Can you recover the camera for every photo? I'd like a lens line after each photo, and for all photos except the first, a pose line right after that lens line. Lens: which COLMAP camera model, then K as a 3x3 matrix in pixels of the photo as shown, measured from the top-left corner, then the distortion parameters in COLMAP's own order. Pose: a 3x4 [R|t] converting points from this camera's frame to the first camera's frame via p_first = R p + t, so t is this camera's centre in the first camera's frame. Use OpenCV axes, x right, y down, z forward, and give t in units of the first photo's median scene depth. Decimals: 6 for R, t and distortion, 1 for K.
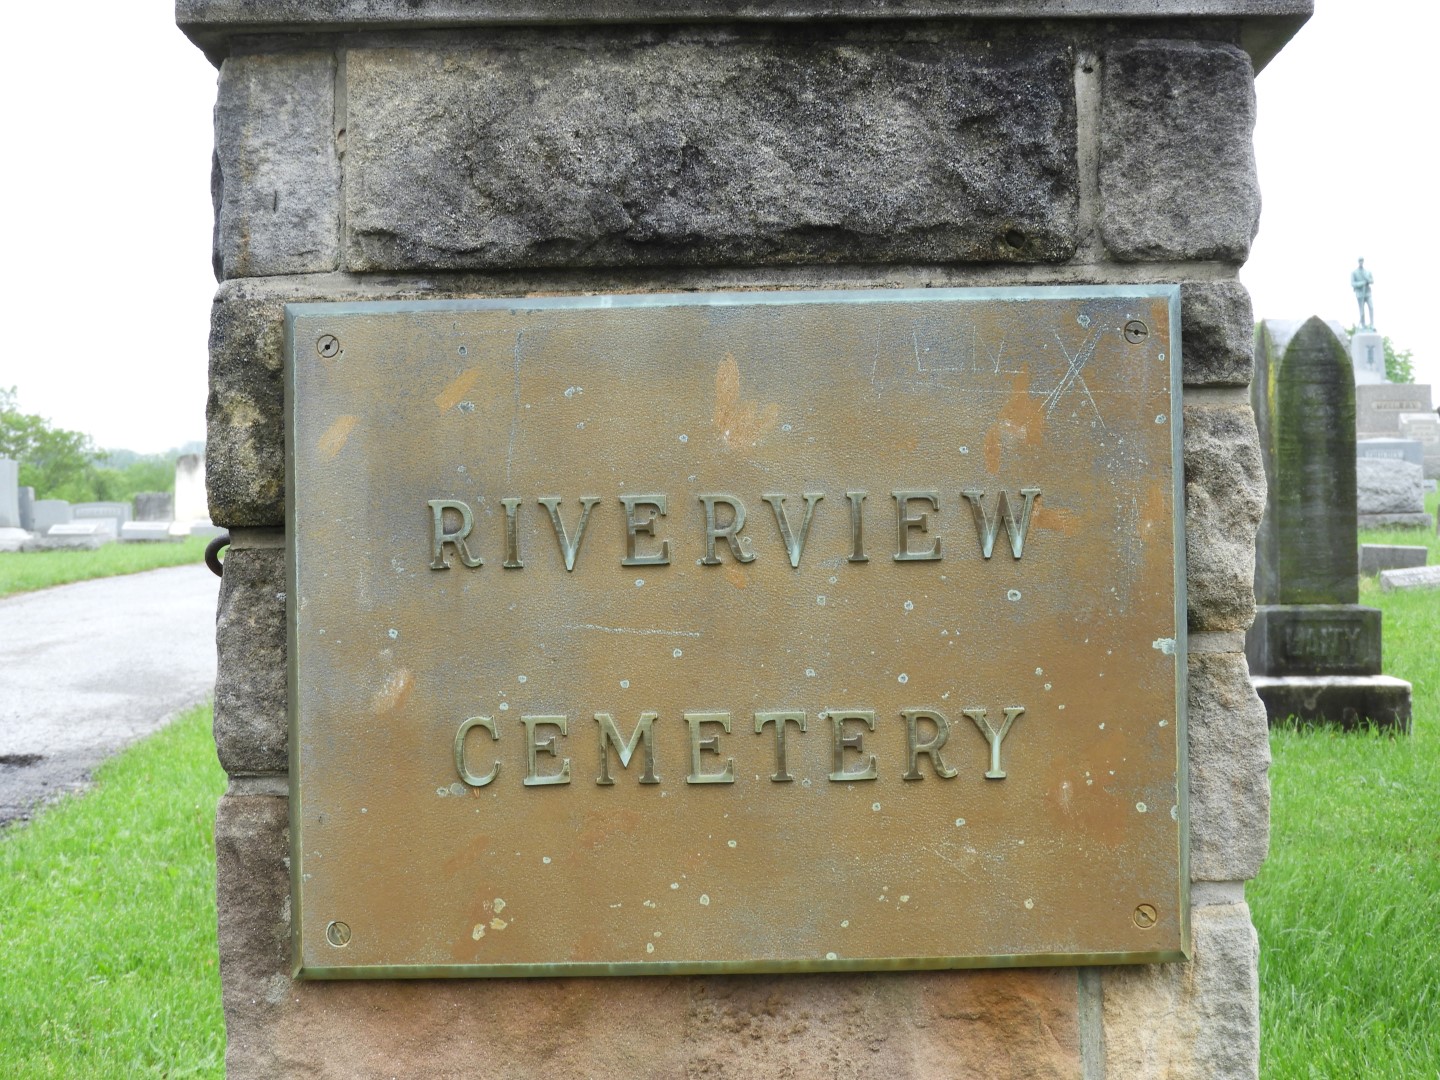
lens RADIAL K [[2694.8, 0, 719.3], [0, 2694.8, 540.7], [0, 0, 1]] dist [-0.088946, 0.000000]
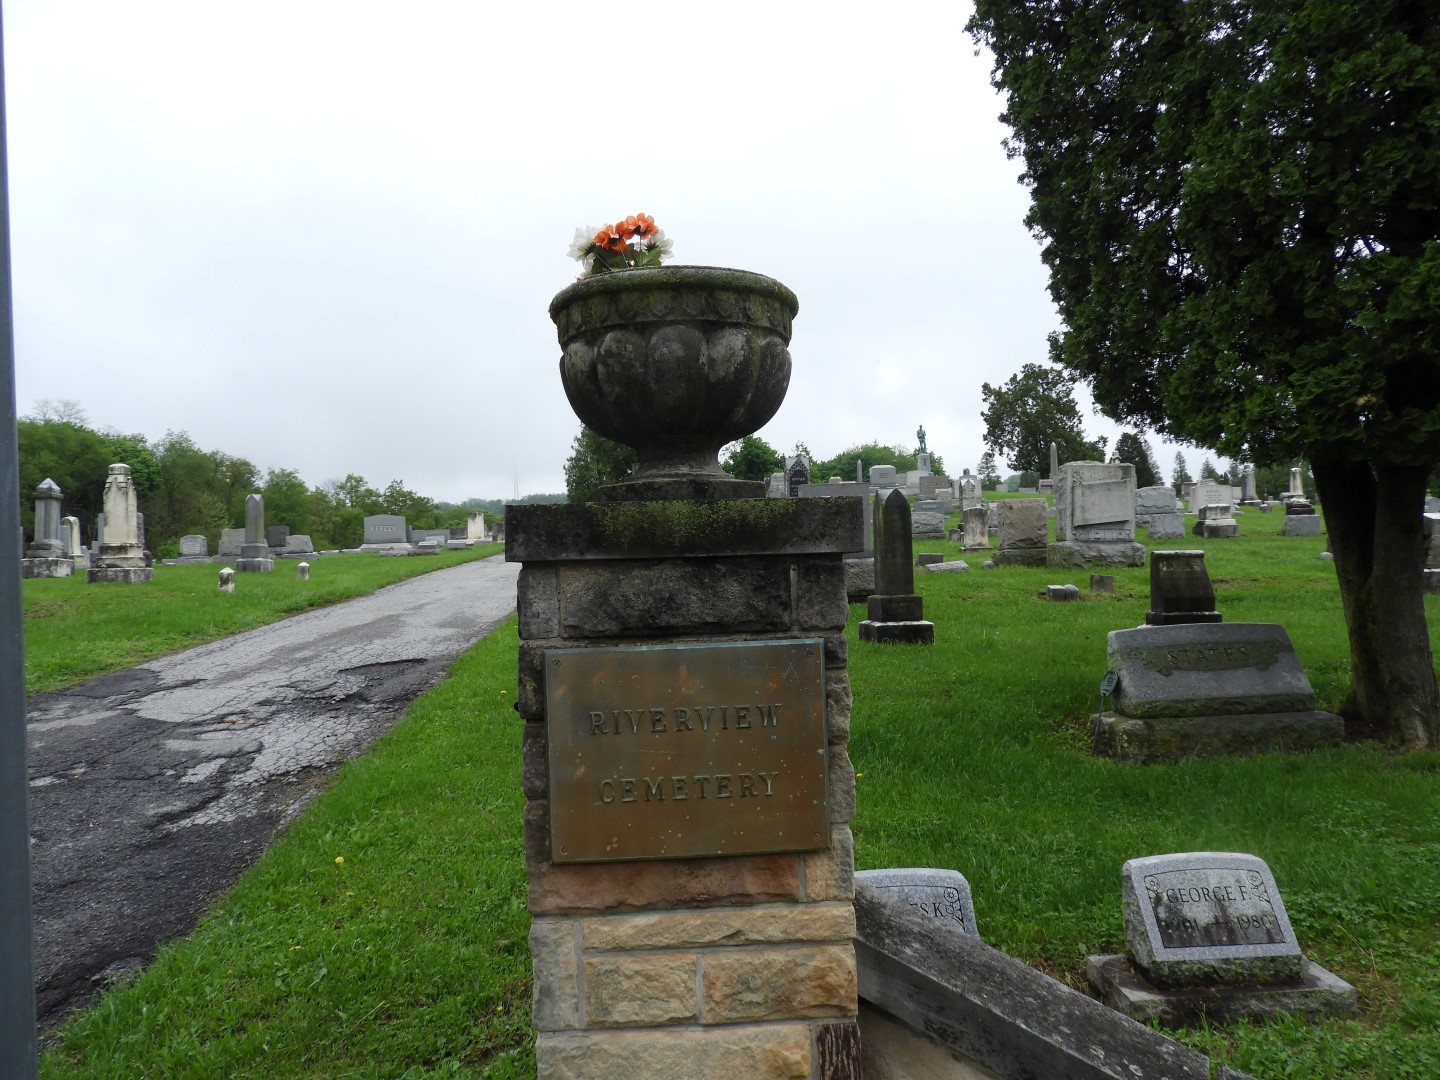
lens RADIAL K [[1034.3, 0, 720.0], [0, 1034.3, 537.3], [0, 0, 1]] dist [-0.002916, -0.003120]
pose [[0.998956, -0.021095, 0.040529, 0.000401], [0.020957, 0.999773, 0.003814, -0.221109], [-0.040601, -0.002960, 0.999171, -0.225477]]
